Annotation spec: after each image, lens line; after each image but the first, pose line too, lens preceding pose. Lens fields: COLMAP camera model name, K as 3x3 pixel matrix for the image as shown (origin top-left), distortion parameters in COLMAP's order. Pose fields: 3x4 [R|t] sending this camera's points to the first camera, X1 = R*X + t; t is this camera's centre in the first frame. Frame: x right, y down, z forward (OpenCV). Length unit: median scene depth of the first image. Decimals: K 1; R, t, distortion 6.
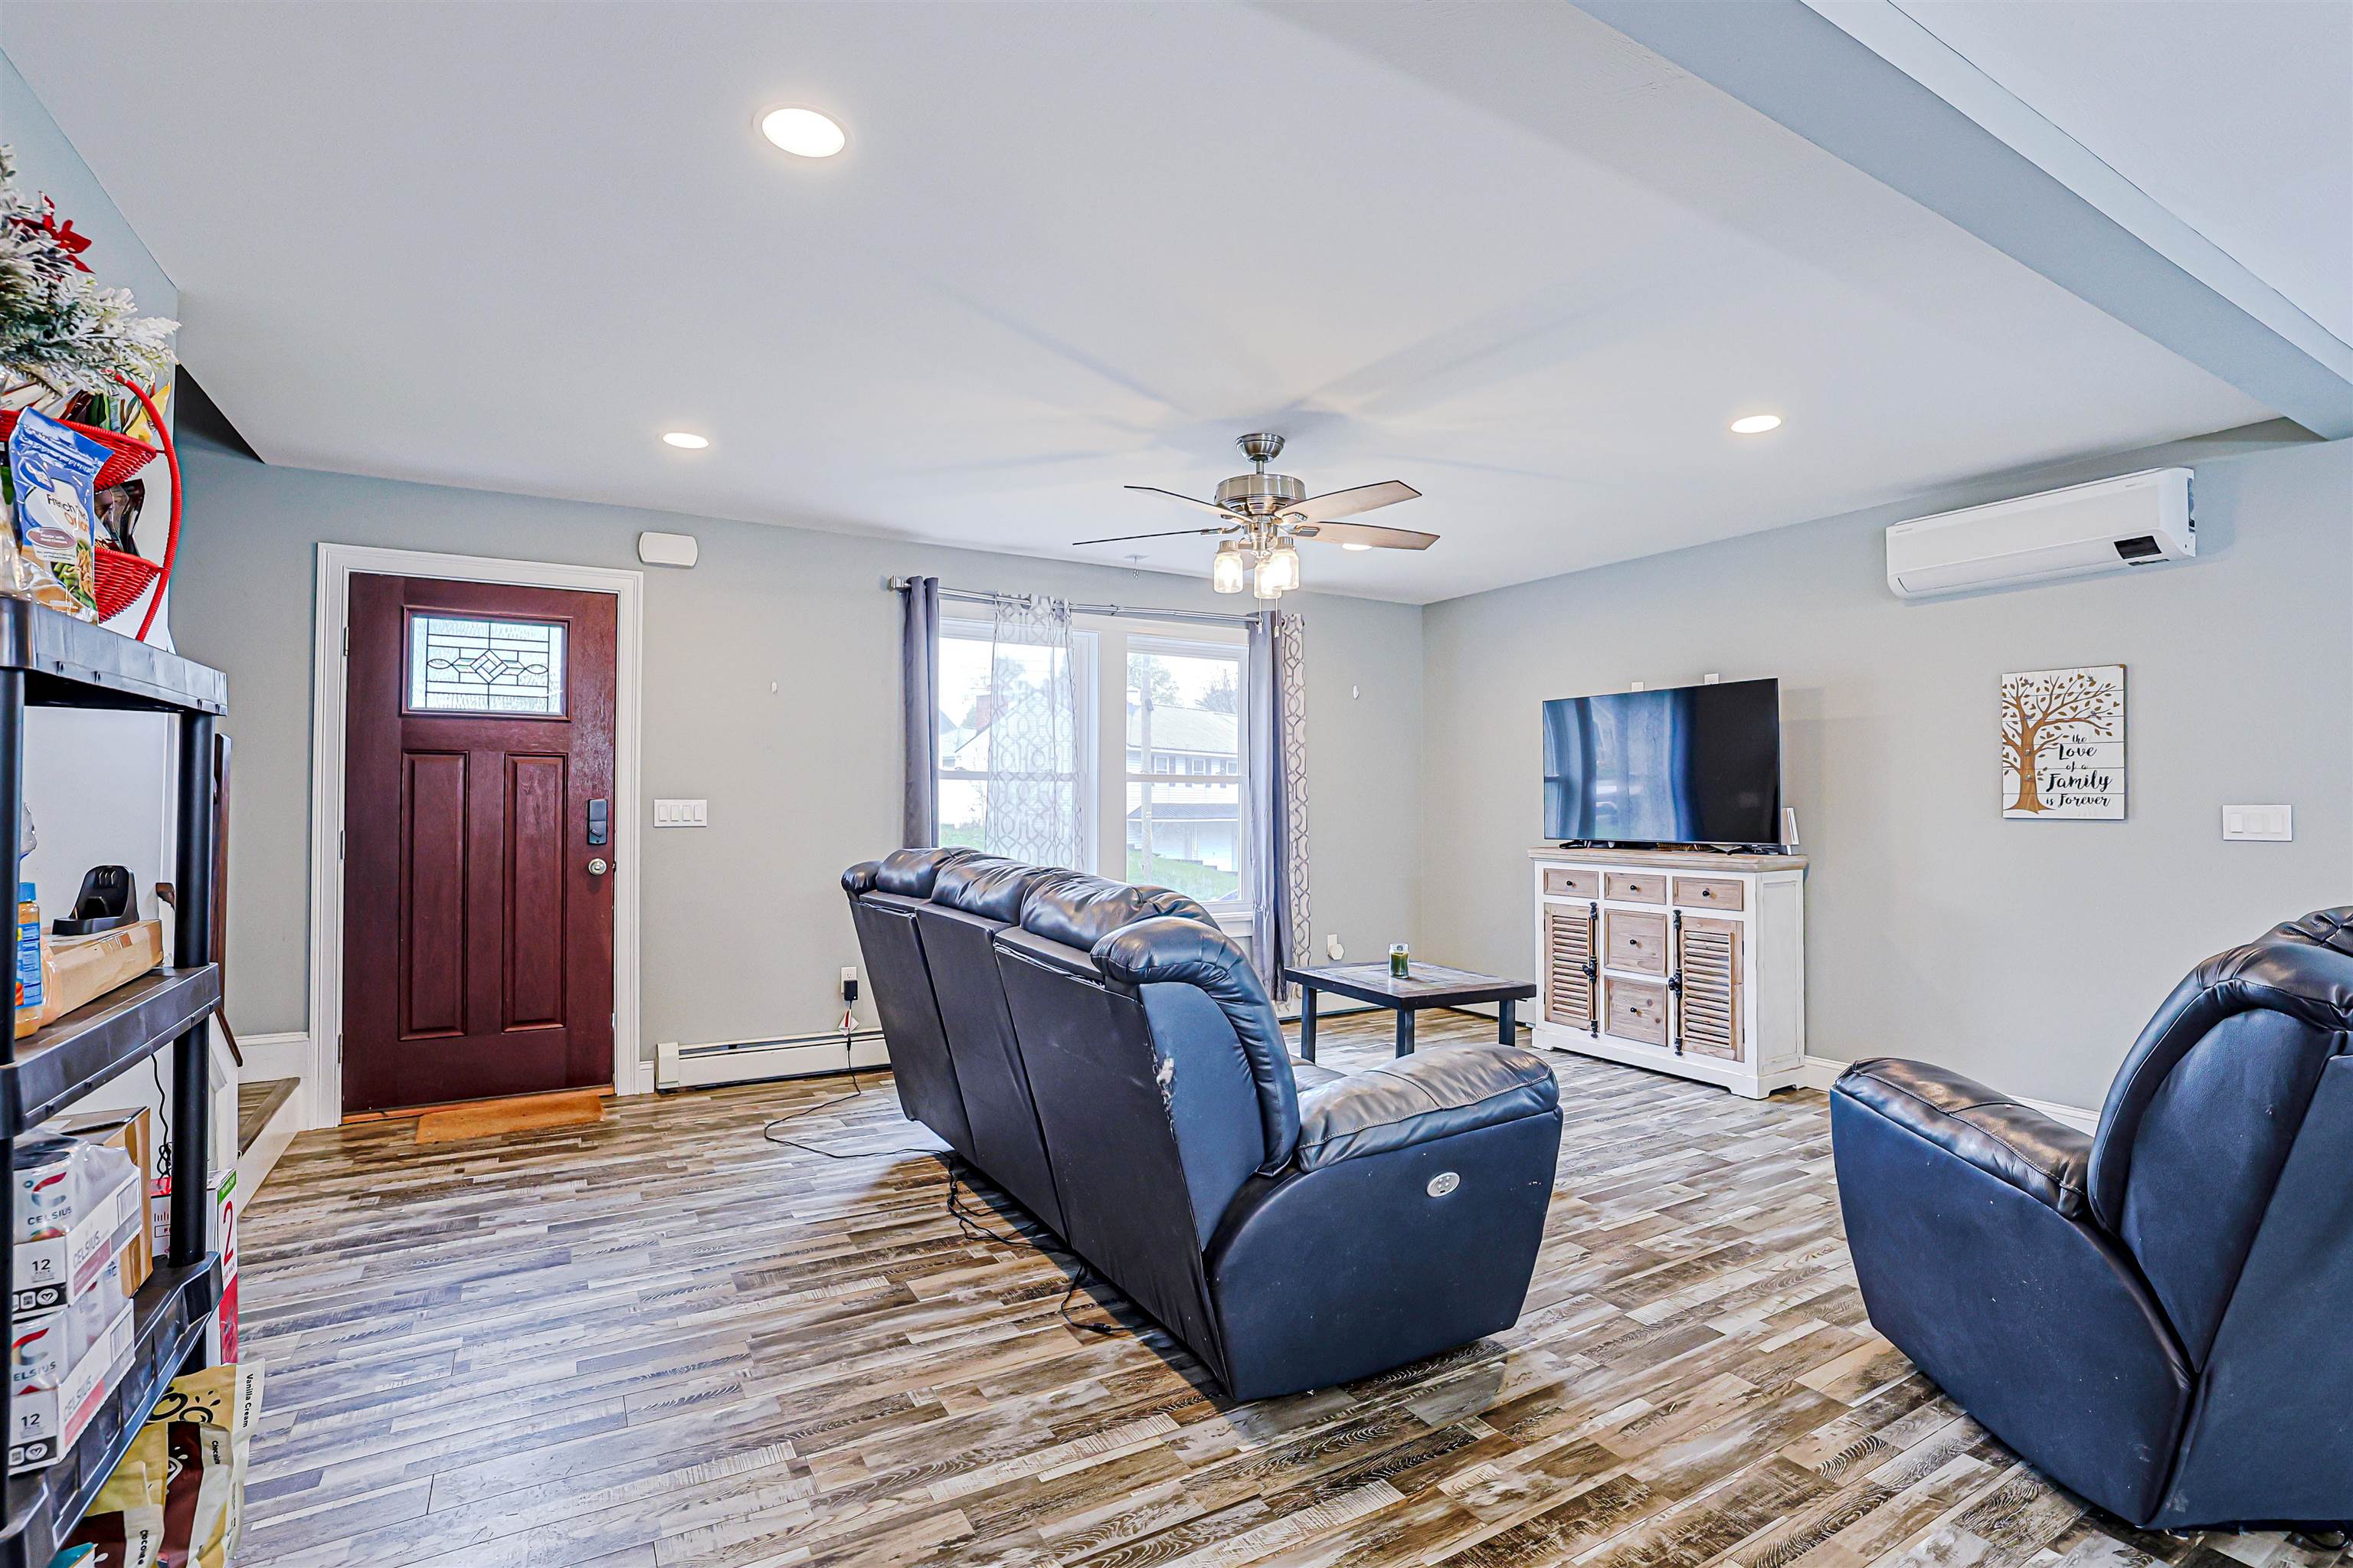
lens RADIAL K [[1083.0, 0, 1175.6], [0, 1083.0, 787.0], [0, 0, 1]] dist [-0.046804, 0.017684]
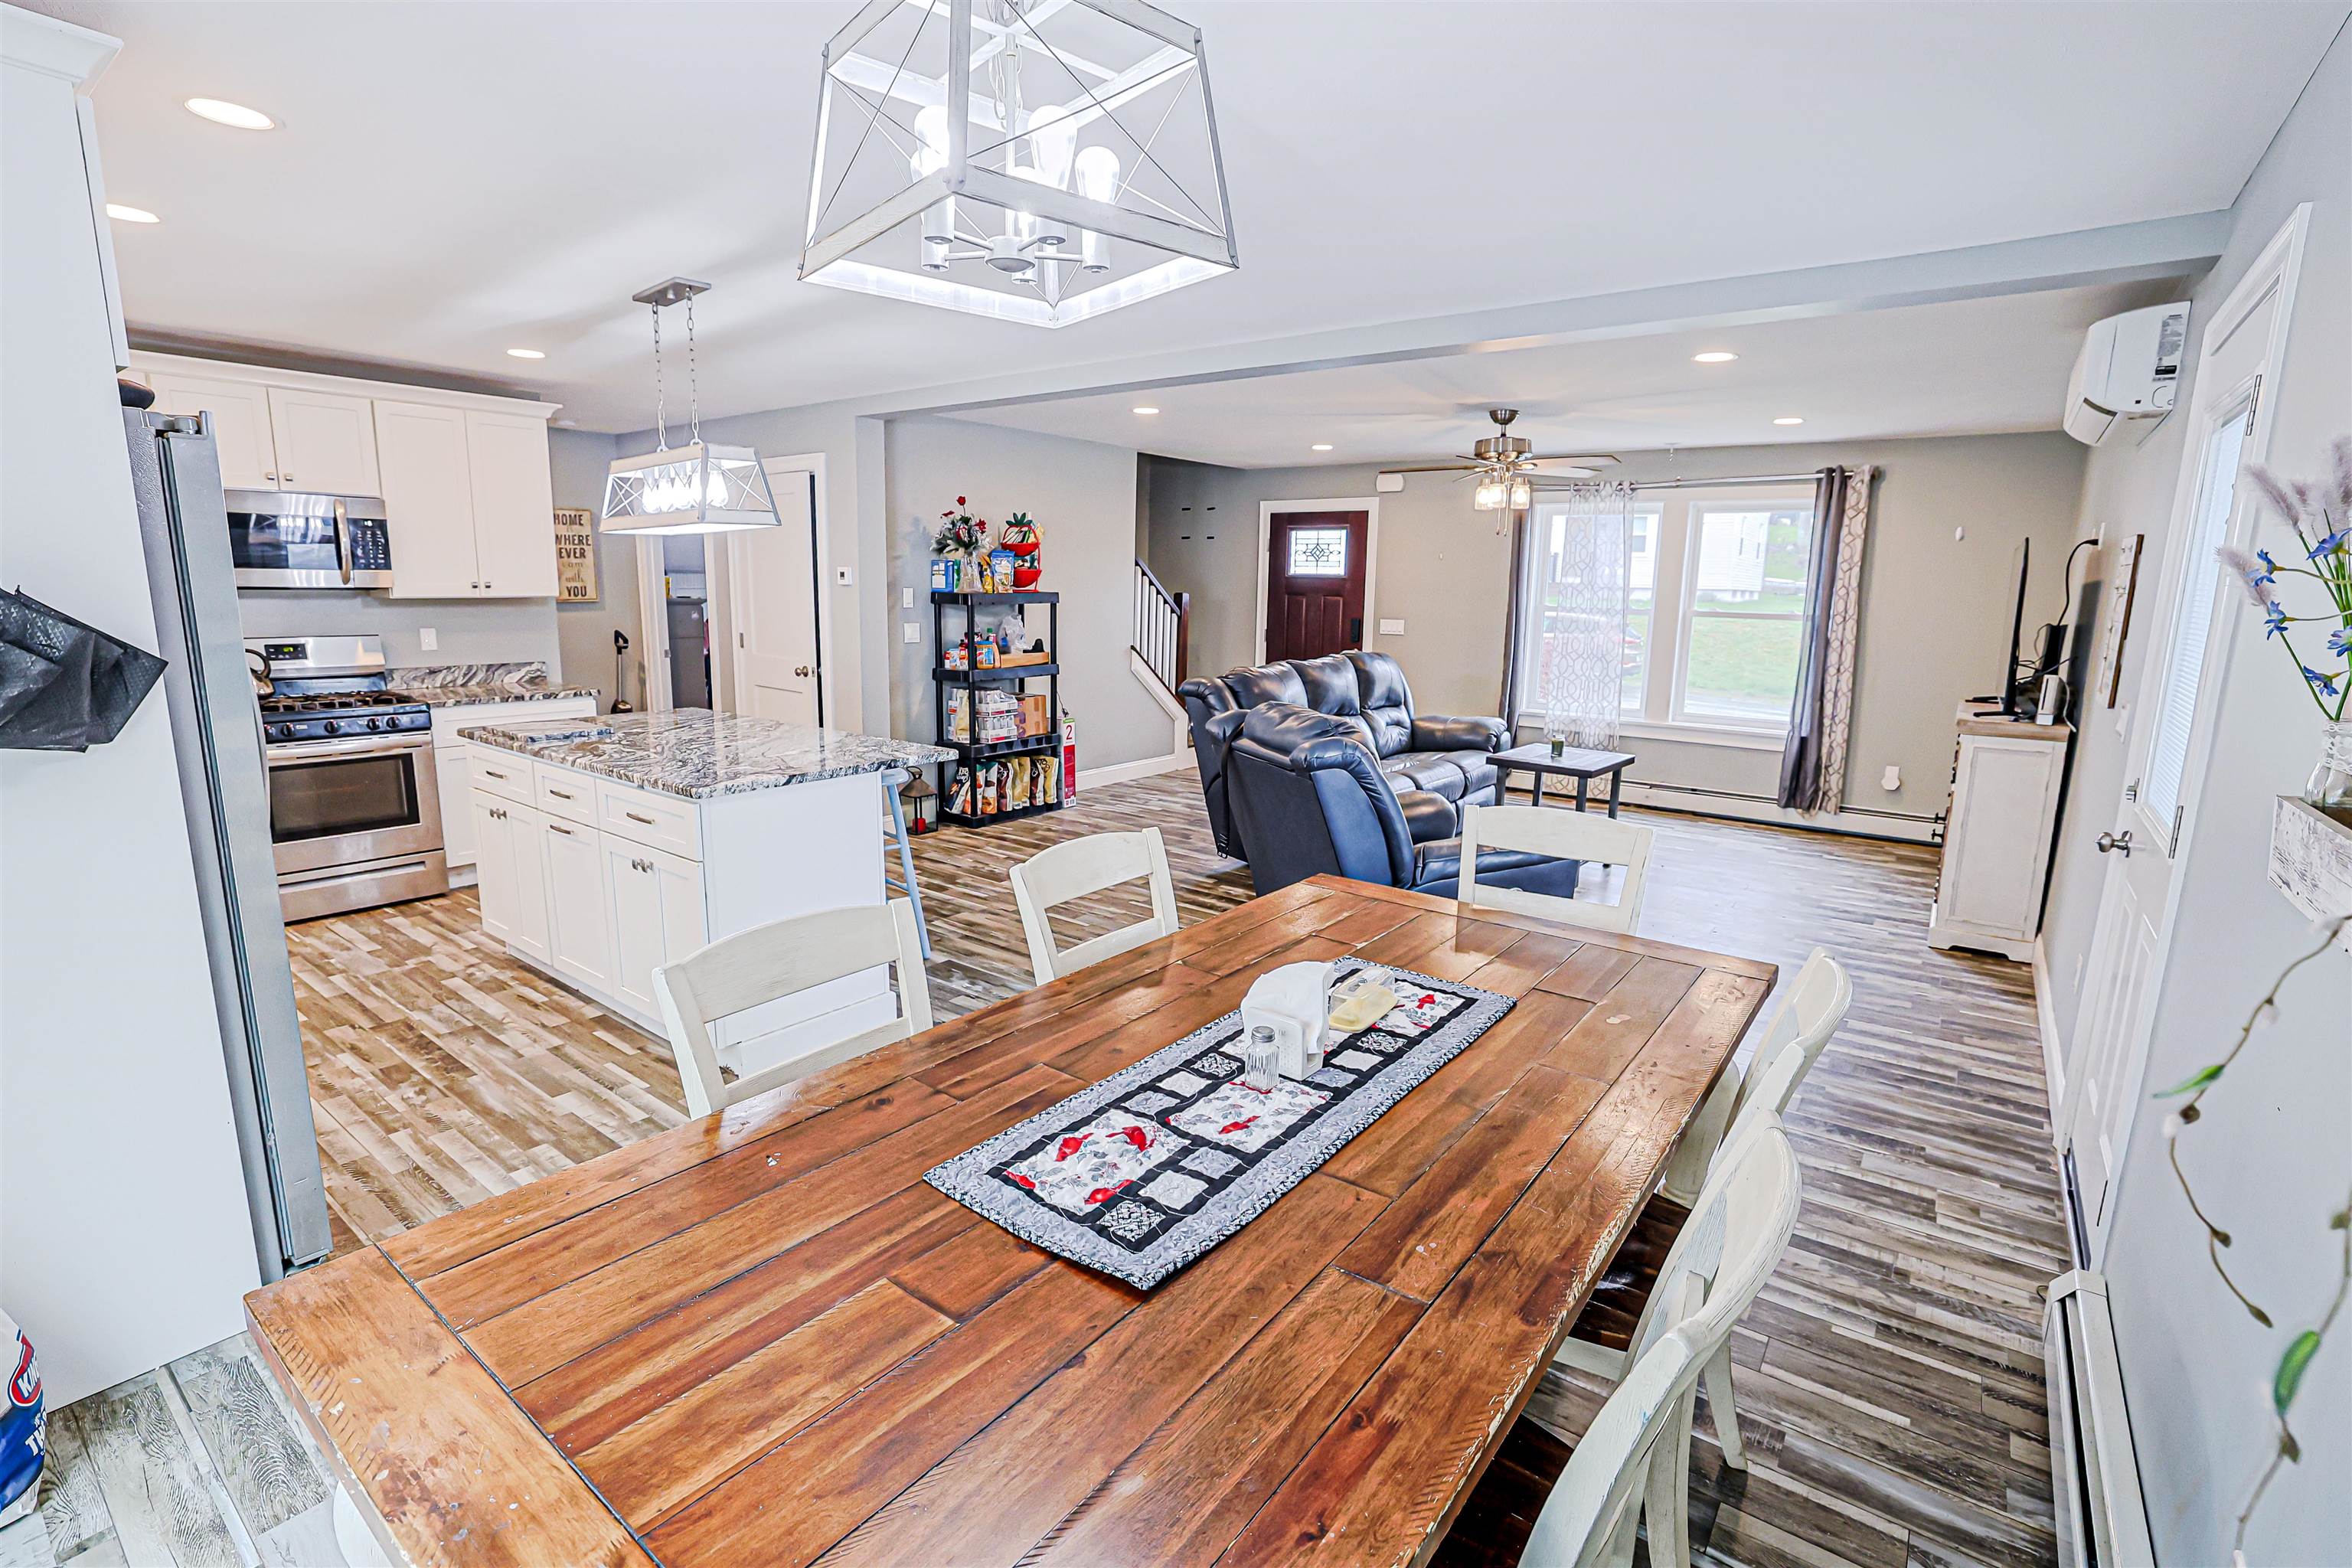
lens RADIAL K [[1082.5, 0, 1175.1], [0, 1082.5, 787.0], [0, 0, 1]] dist [-0.046804, 0.017684]
pose [[0.376890, 0.178783, -0.908840, 1.393274], [-0.002470, 0.981386, 0.192030, -0.073709], [0.926255, -0.070129, 0.370316, -0.078064]]
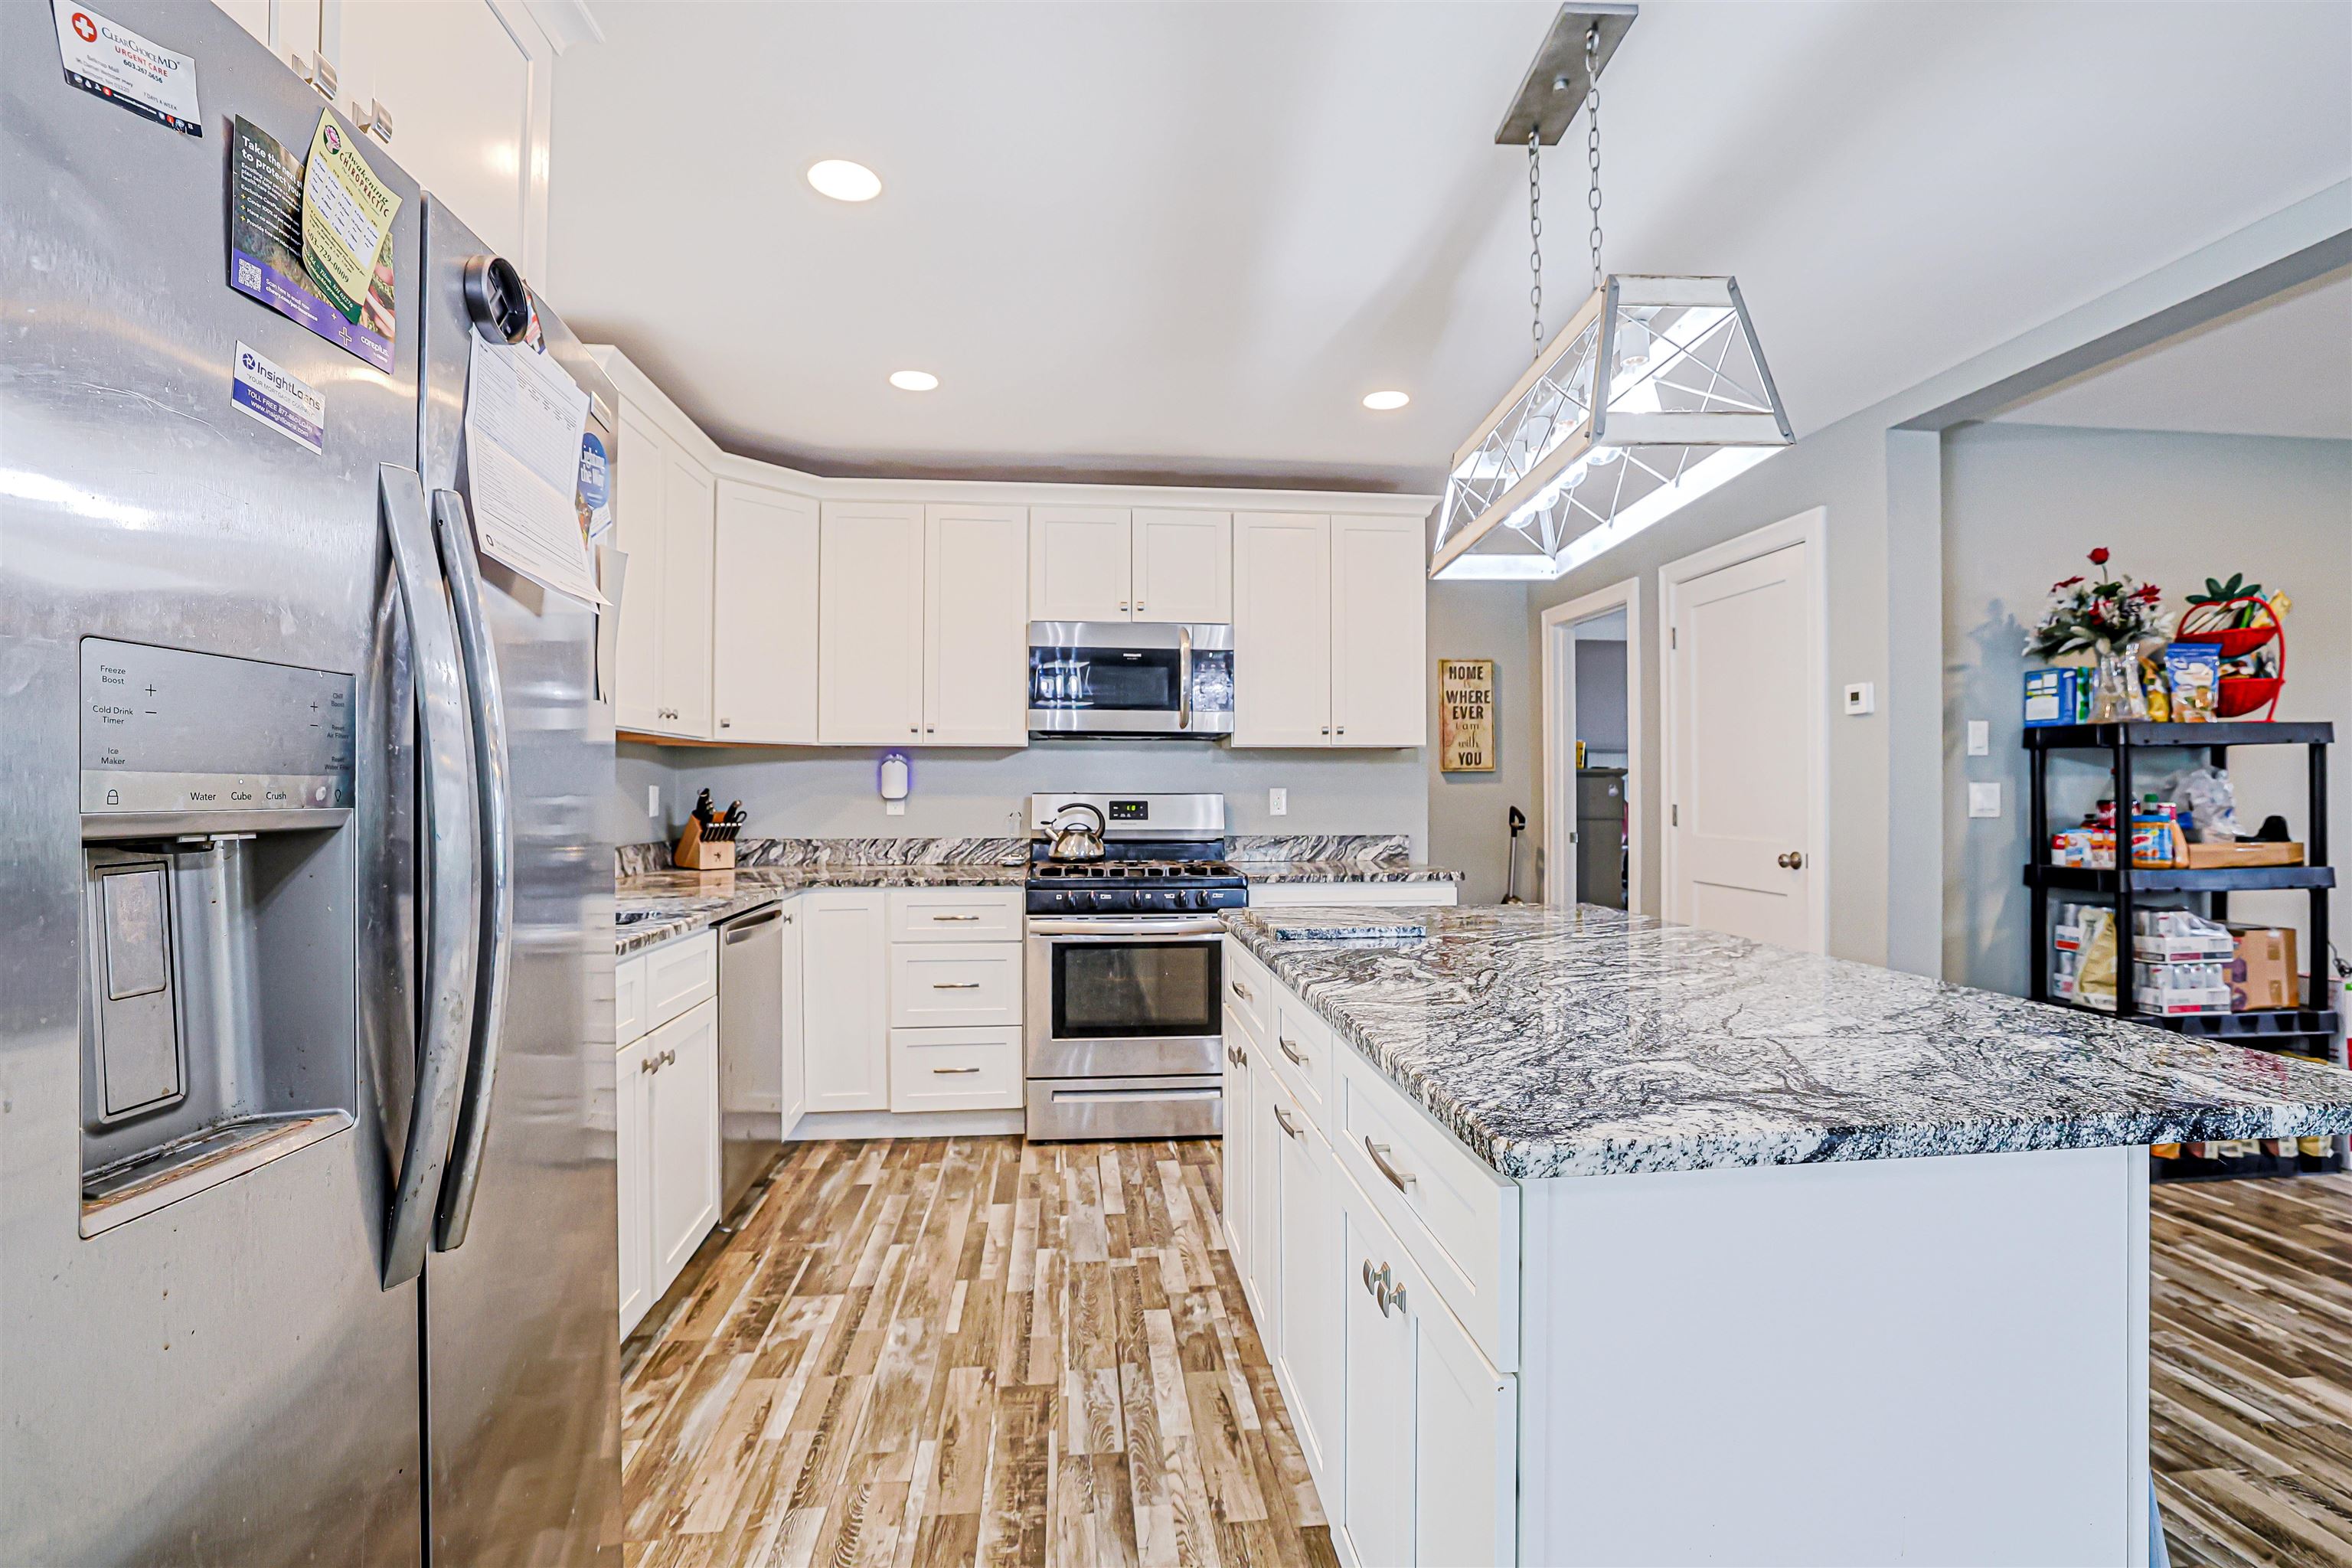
lens RADIAL K [[1069.2, 0, 1176.0], [0, 1069.2, 784.0], [0, 0, 1]] dist [-0.045369, 0.014668]
pose [[-0.417146, -0.005788, -0.908821, 0.784361], [0.016260, 0.999772, -0.013830, 0.003293], [0.908694, -0.020546, -0.416957, -0.079746]]
